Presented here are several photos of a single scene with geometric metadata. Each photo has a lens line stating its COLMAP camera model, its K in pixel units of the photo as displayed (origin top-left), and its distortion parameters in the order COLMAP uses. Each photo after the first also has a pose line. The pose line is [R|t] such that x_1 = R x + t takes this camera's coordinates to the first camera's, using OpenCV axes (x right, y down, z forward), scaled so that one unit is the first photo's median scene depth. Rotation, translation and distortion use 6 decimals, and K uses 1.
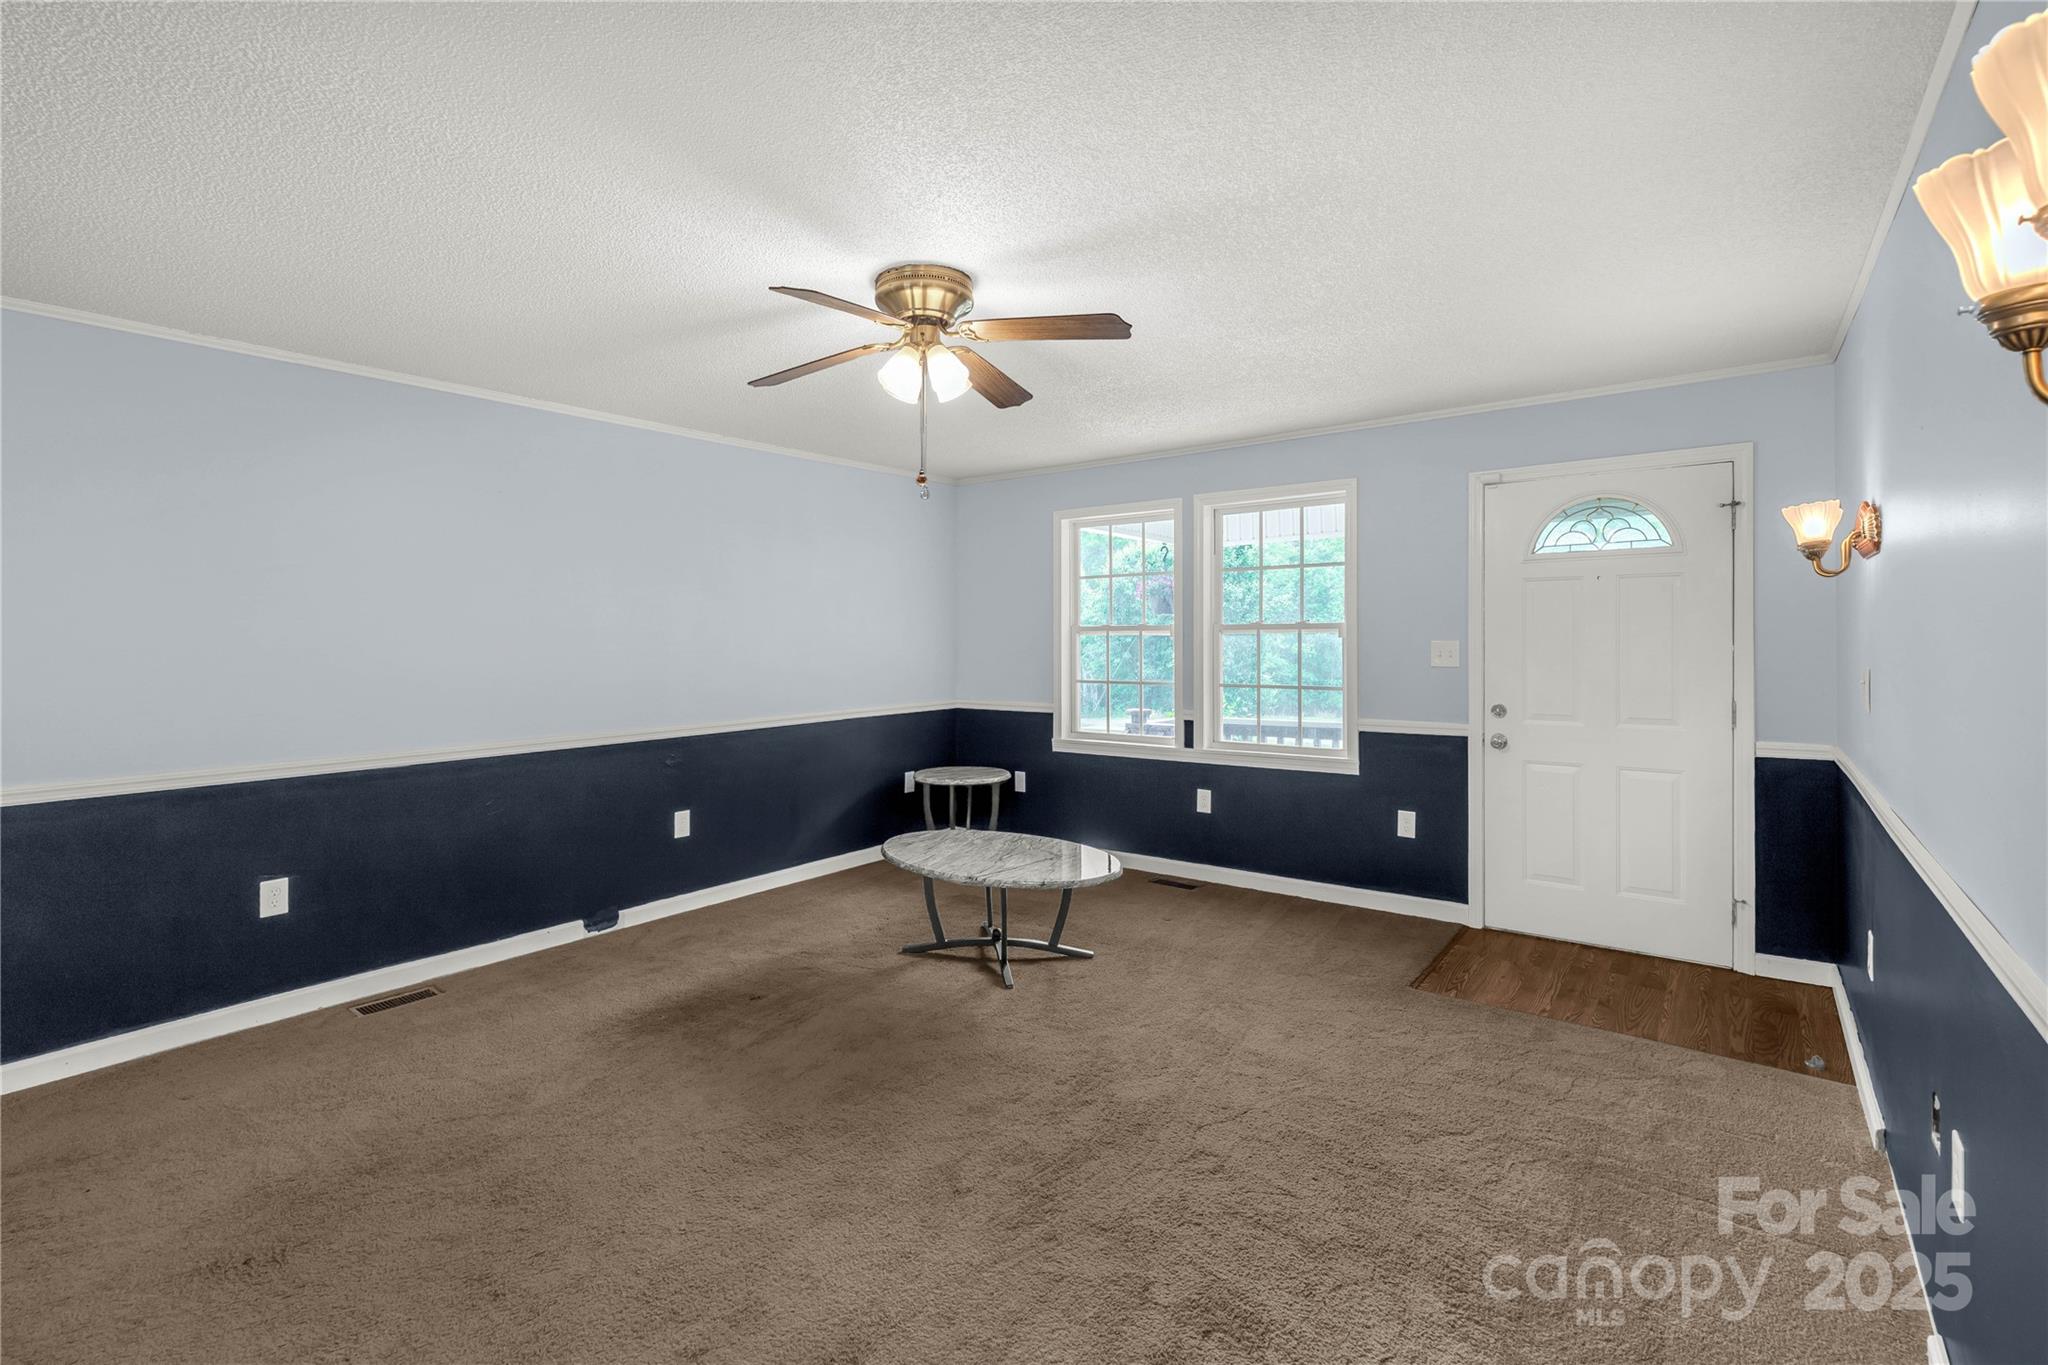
lens RADIAL K [[930.2, 0, 1020.1], [0, 930.2, 677.3], [0, 0, 1]] dist [0.006038, 0.000283]
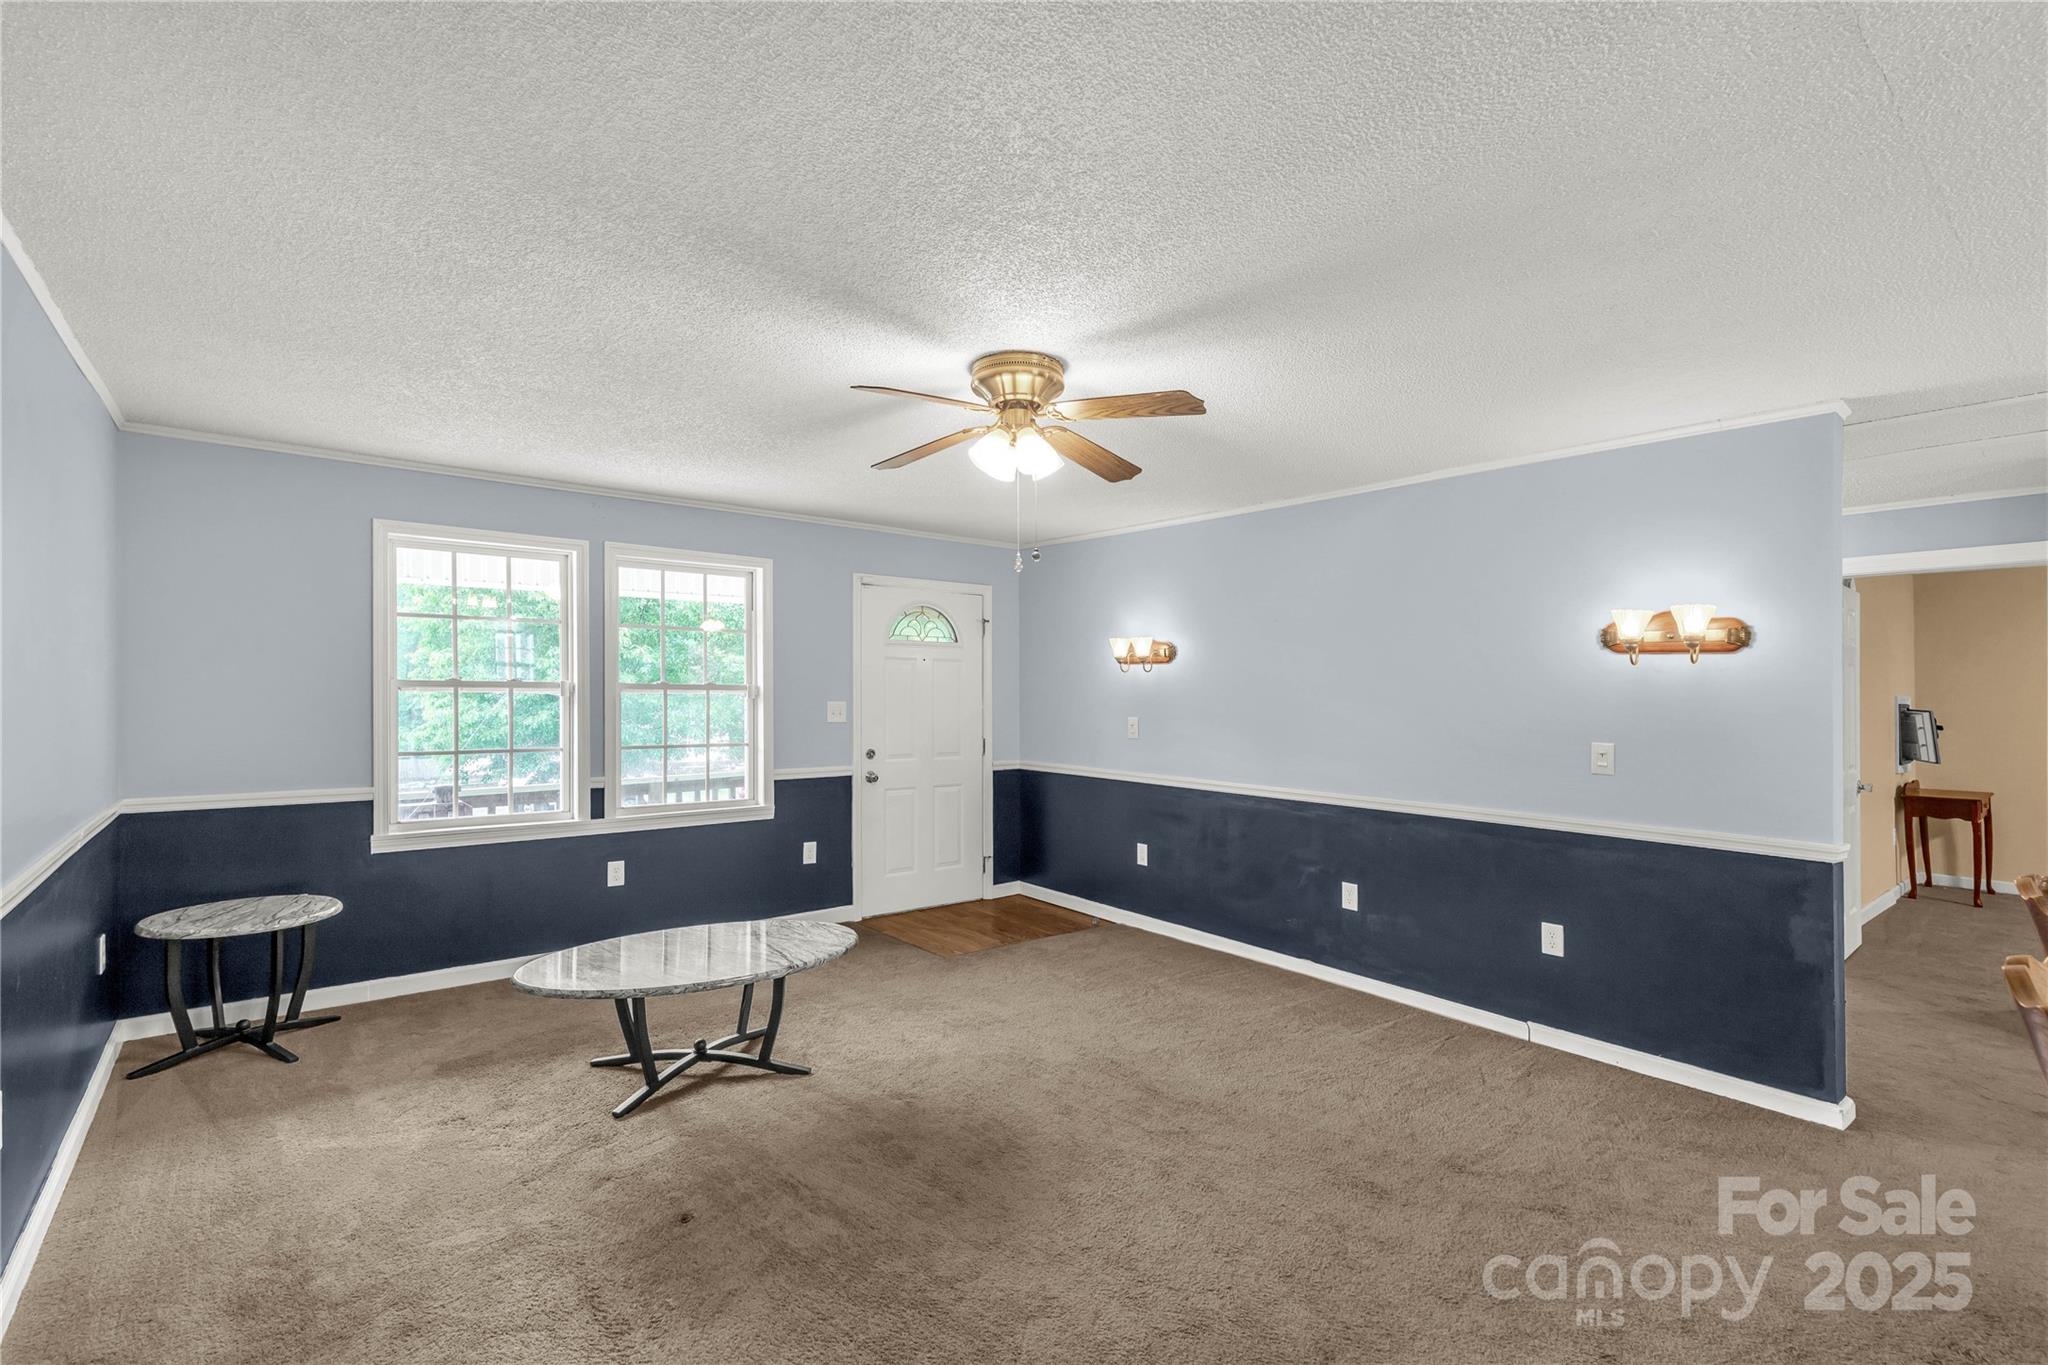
lens RADIAL K [[928.3, 0, 991.2], [0, 928.3, 688.6], [0, 0, 1]] dist [0.002617, 0.000326]
pose [[0.259848, 0.013013, 0.965562, -0.729433], [0.032087, 0.999241, -0.022102, -0.022985], [-0.965116, 0.036725, 0.259233, 0.472001]]
